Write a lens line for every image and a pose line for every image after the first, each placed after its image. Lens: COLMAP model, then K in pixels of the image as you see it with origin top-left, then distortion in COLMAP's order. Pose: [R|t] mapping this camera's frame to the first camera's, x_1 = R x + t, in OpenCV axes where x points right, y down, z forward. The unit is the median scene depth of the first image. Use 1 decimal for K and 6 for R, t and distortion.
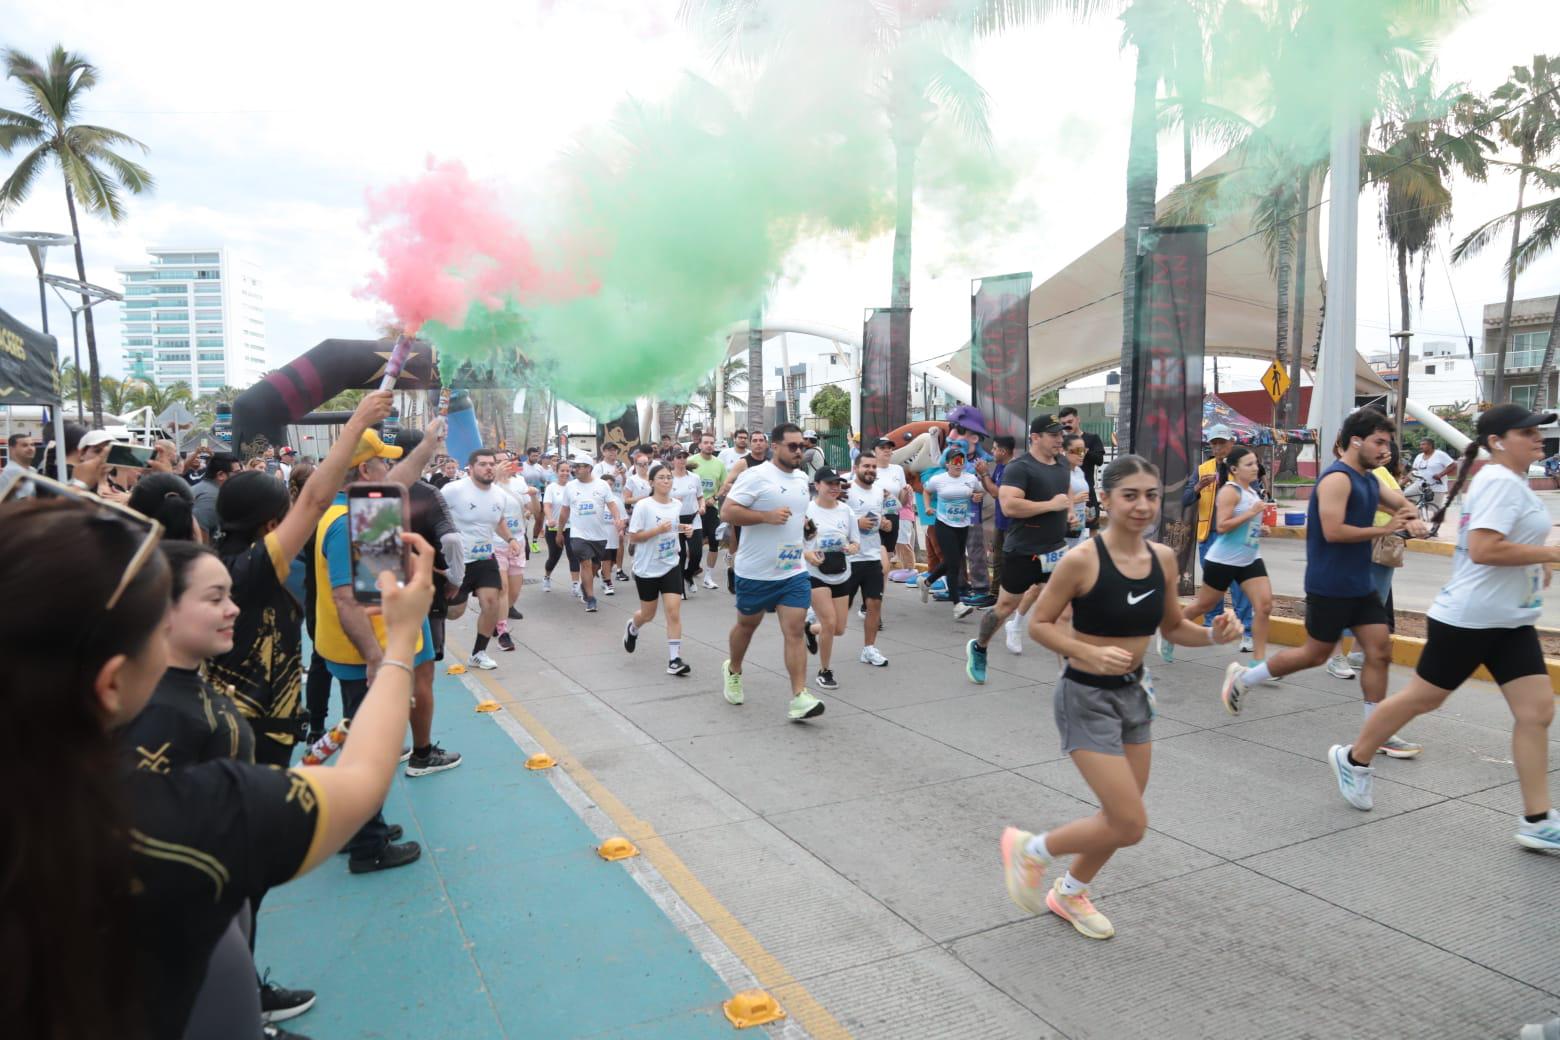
lens RADIAL K [[1031.4, 0, 785.9], [0, 1031.4, 530.4], [0, 0, 1]] dist [-0.013176, 0.009554]
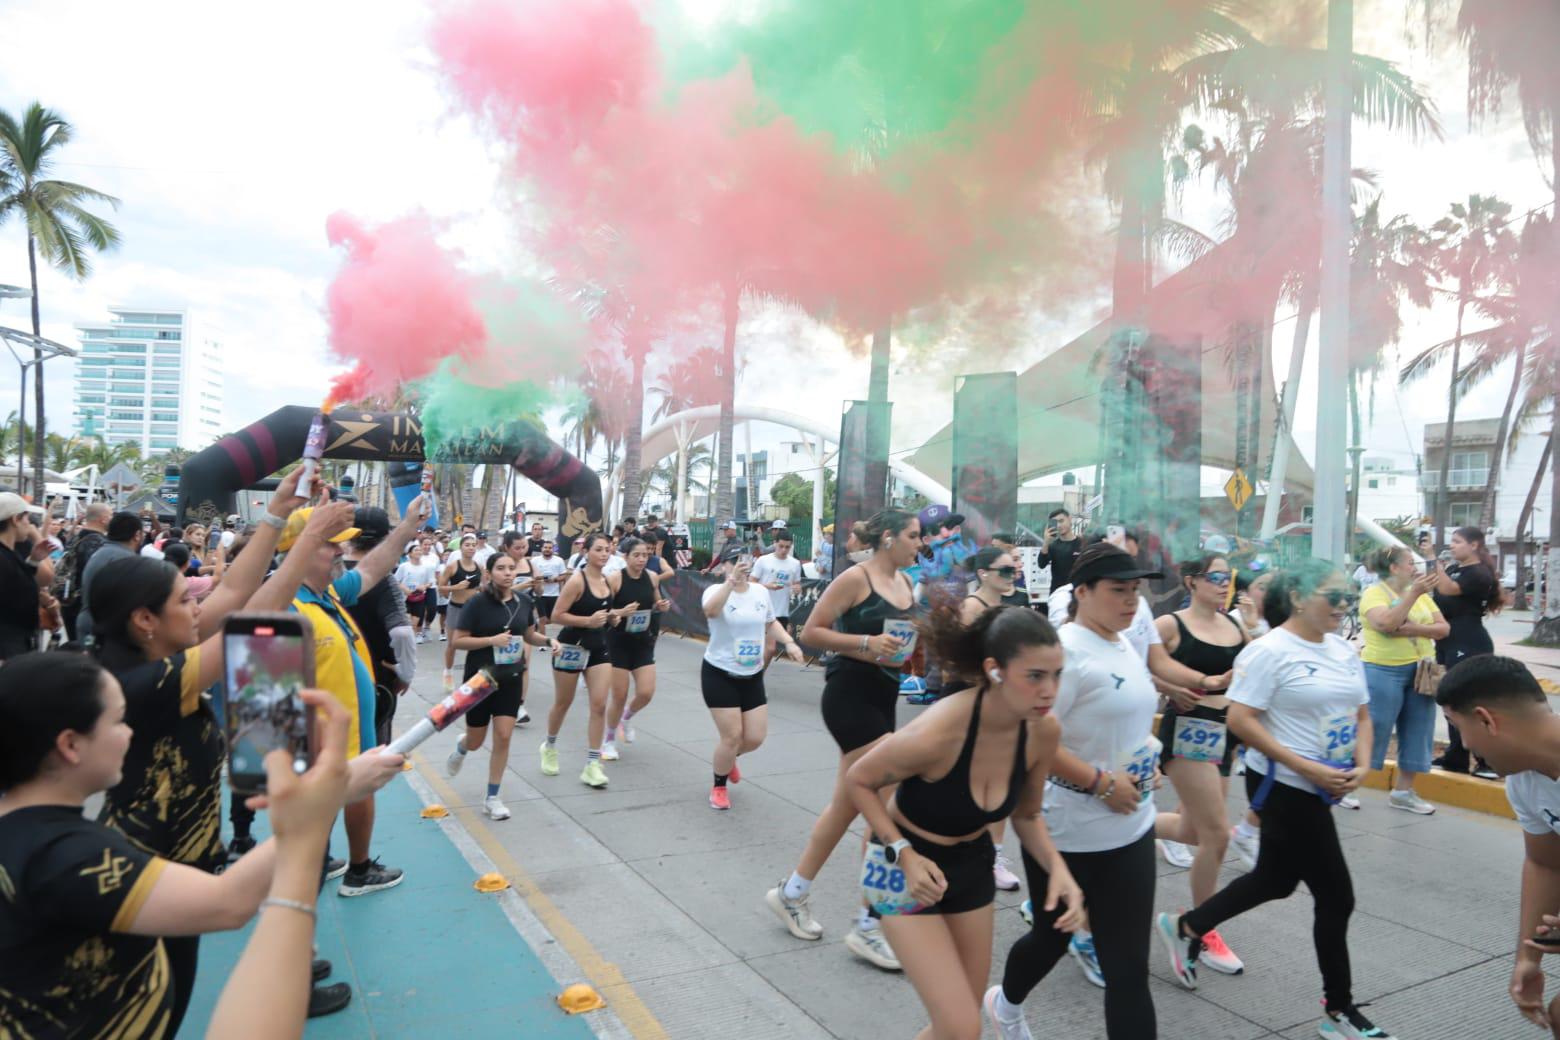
lens RADIAL K [[1031.4, 0, 784.1], [0, 1031.4, 525.7], [0, 0, 1]] dist [-0.013176, 0.009554]
pose [[0.998335, 0.041688, 0.039877, -0.006298], [-0.038016, 0.995325, -0.088785, -0.002767], [-0.043392, 0.087121, 0.995252, 0.013368]]
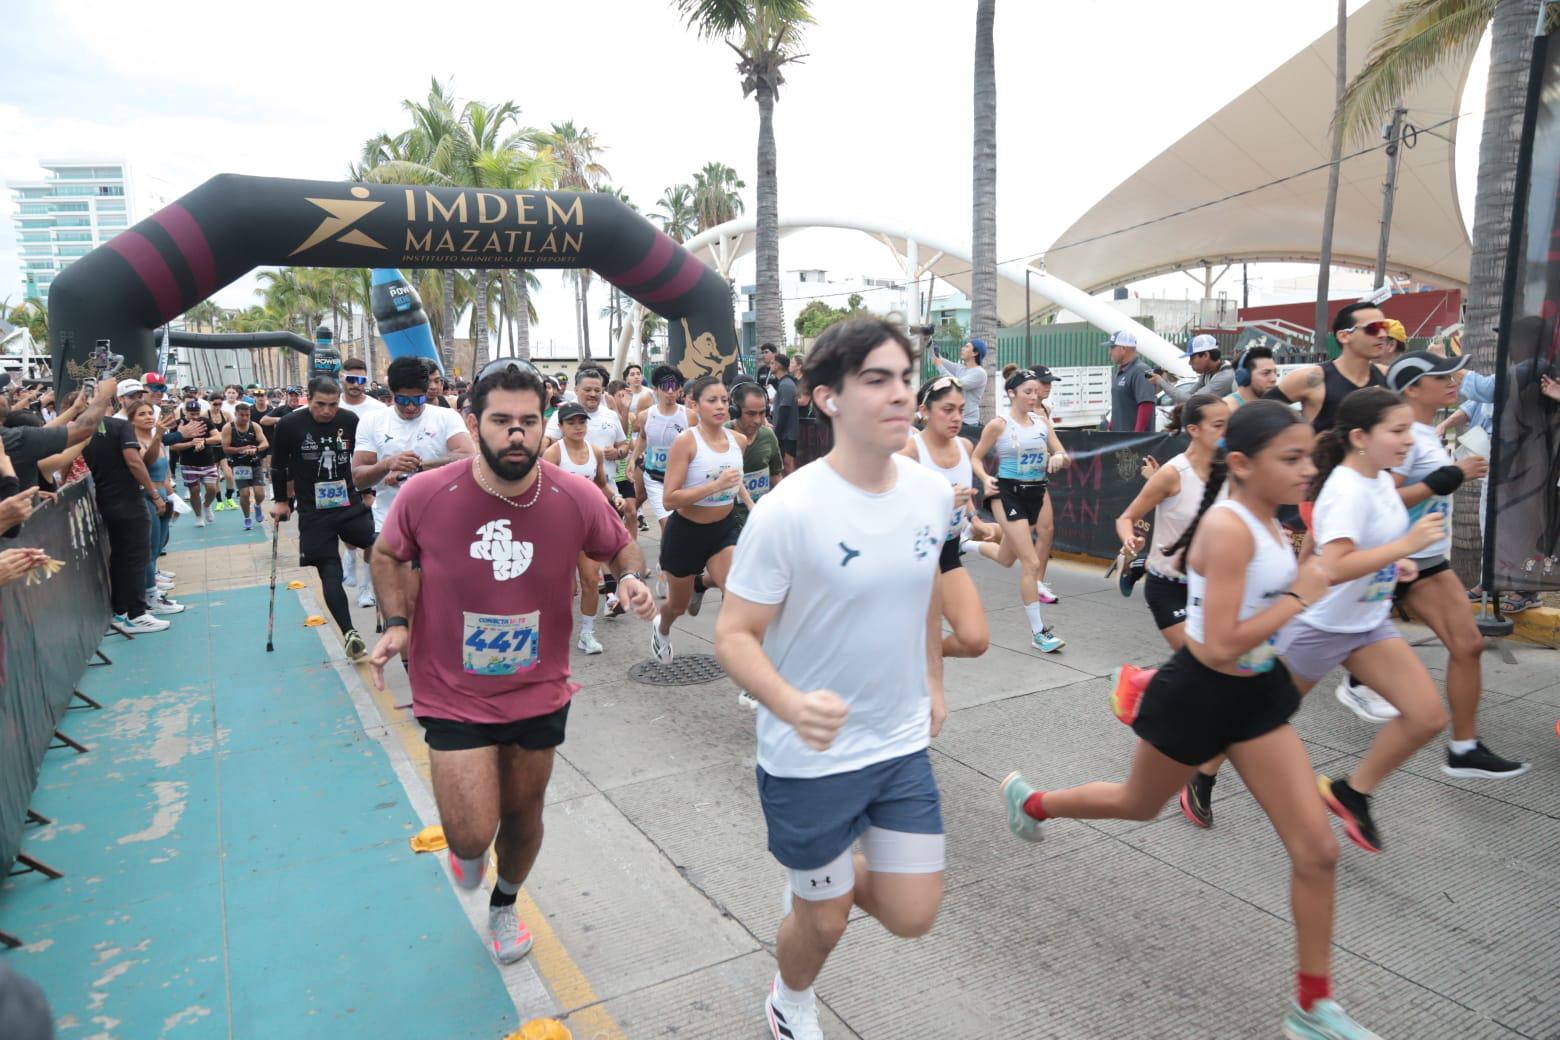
lens RADIAL K [[1031.4, 0, 783.7], [0, 1031.4, 533.2], [0, 0, 1]] dist [-0.013176, 0.009554]
pose [[0.998512, -0.017300, 0.051724, -0.109309], [0.013438, 0.997160, 0.074108, -0.017645], [-0.052860, -0.073303, 0.995908, 0.262928]]
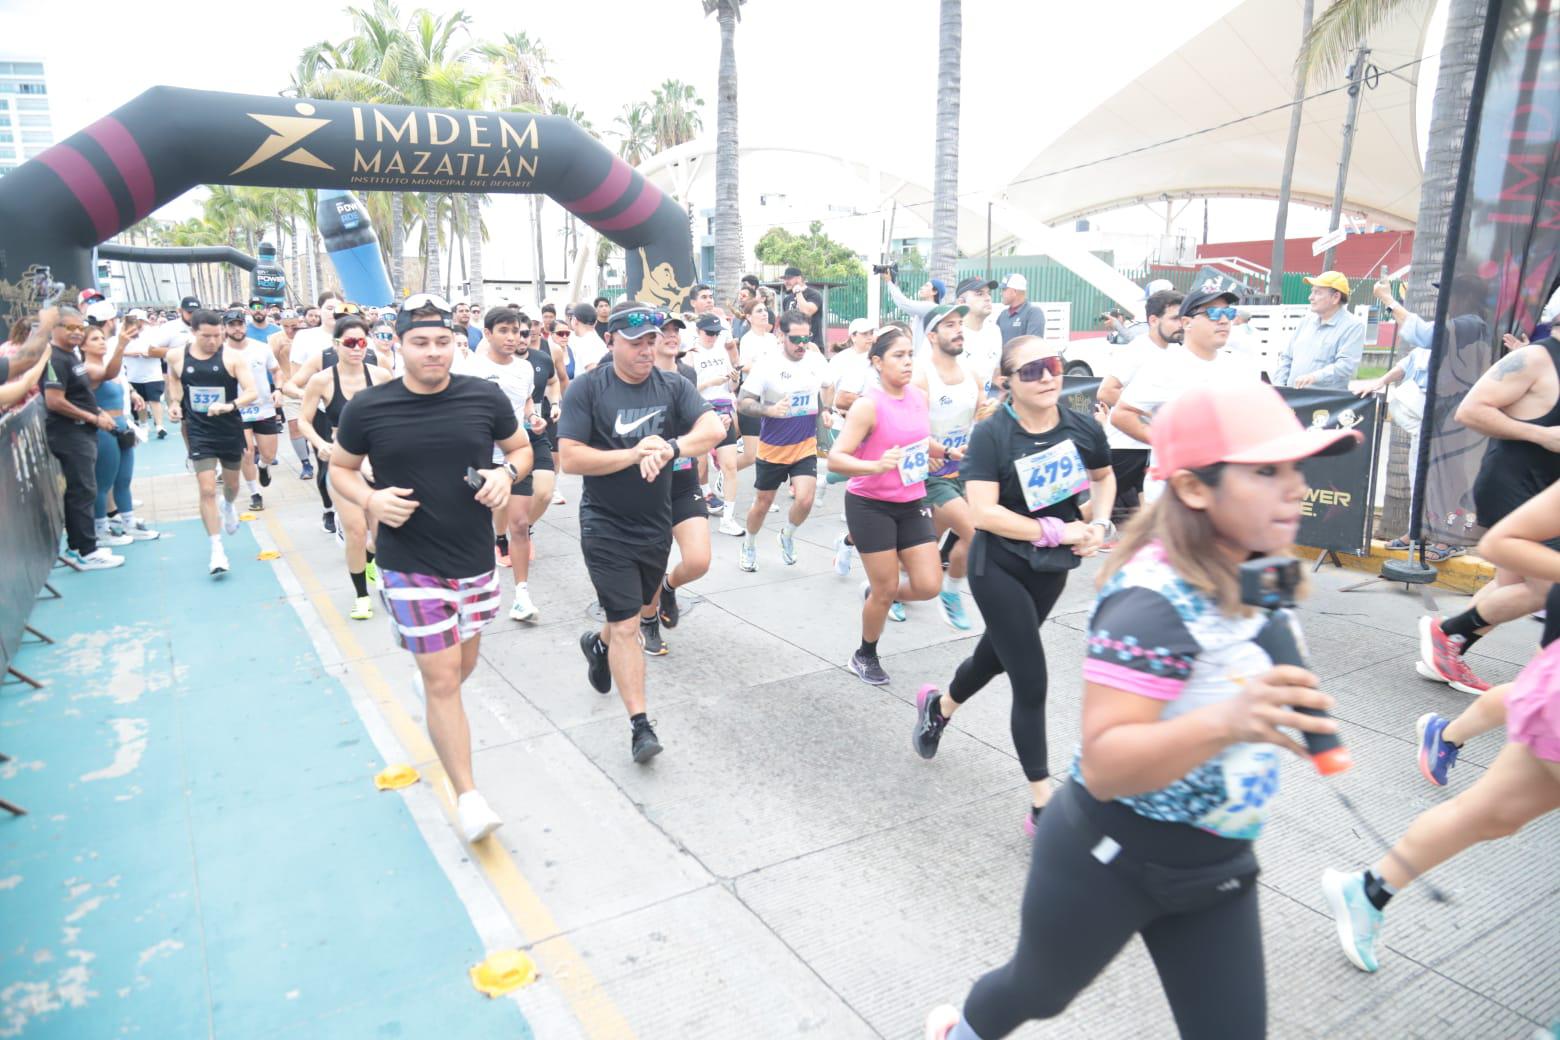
lens RADIAL K [[1031.4, 0, 784.3], [0, 1031.4, 535.3], [0, 0, 1]] dist [-0.013176, 0.009554]
pose [[0.995572, -0.009990, 0.093465, -0.109567], [-0.003702, 0.989397, 0.145186, -0.020664], [-0.093924, -0.144889, 0.984980, 0.260223]]
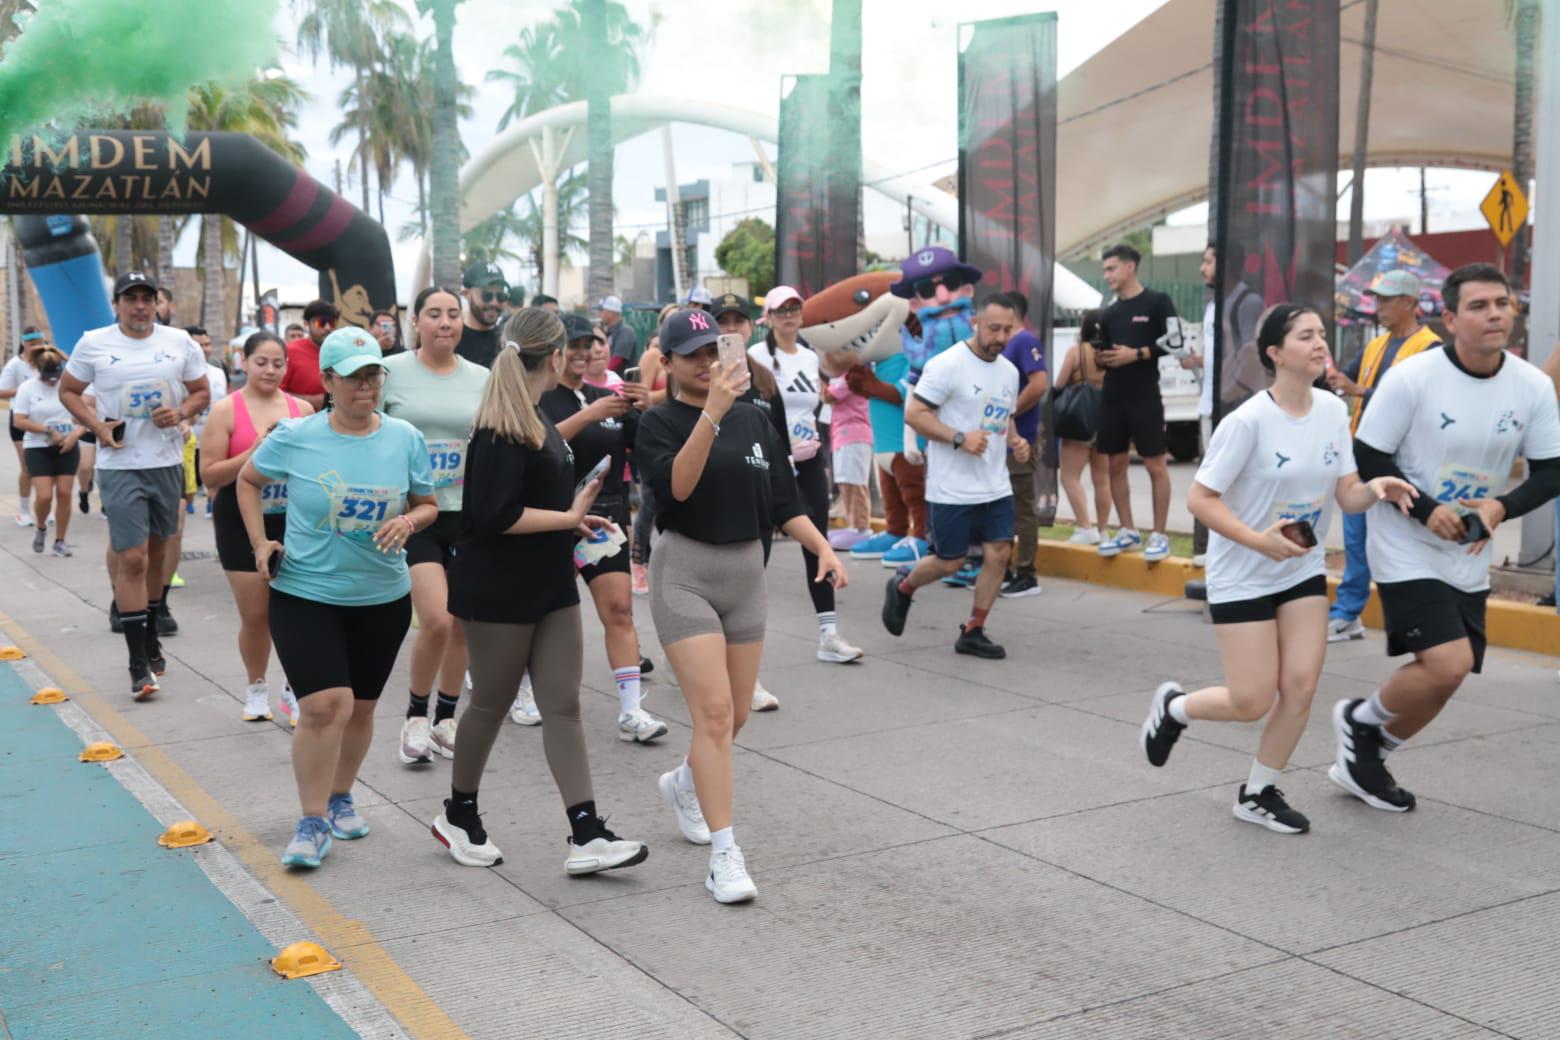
lens RADIAL K [[1832.4, 0, 781.5], [0, 1832.4, 530.2], [0, 0, 1]] dist [0.024459, 0.000000]
pose [[0.998405, -0.004994, 0.056238, 0.008137], [0.003438, 0.999610, 0.027727, 0.004389], [-0.056355, -0.027489, 0.998032, -0.011412]]
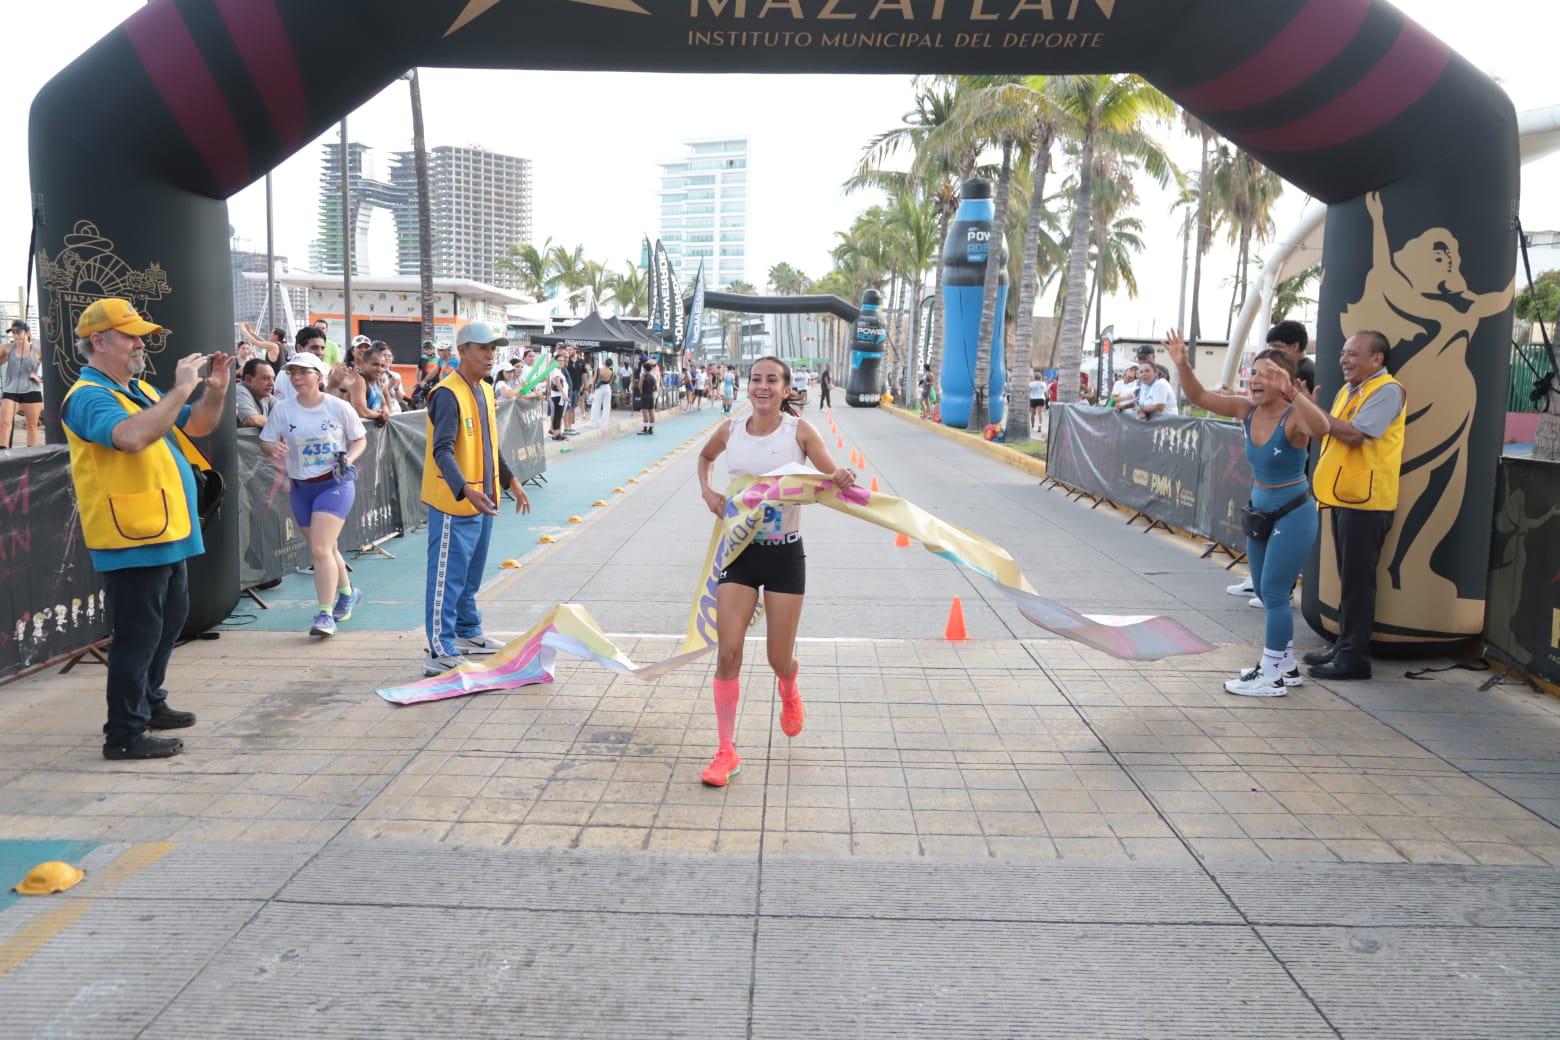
lens RADIAL K [[1174.5, 0, 781.3], [0, 1174.5, 533.6], [0, 0, 1]] dist [-0.011144, -0.005473]
pose [[0.889820, 0.100673, -0.445068, -0.123639], [-0.071348, 0.994058, 0.082209, -0.030540], [0.450699, -0.041396, 0.891715, 0.500511]]
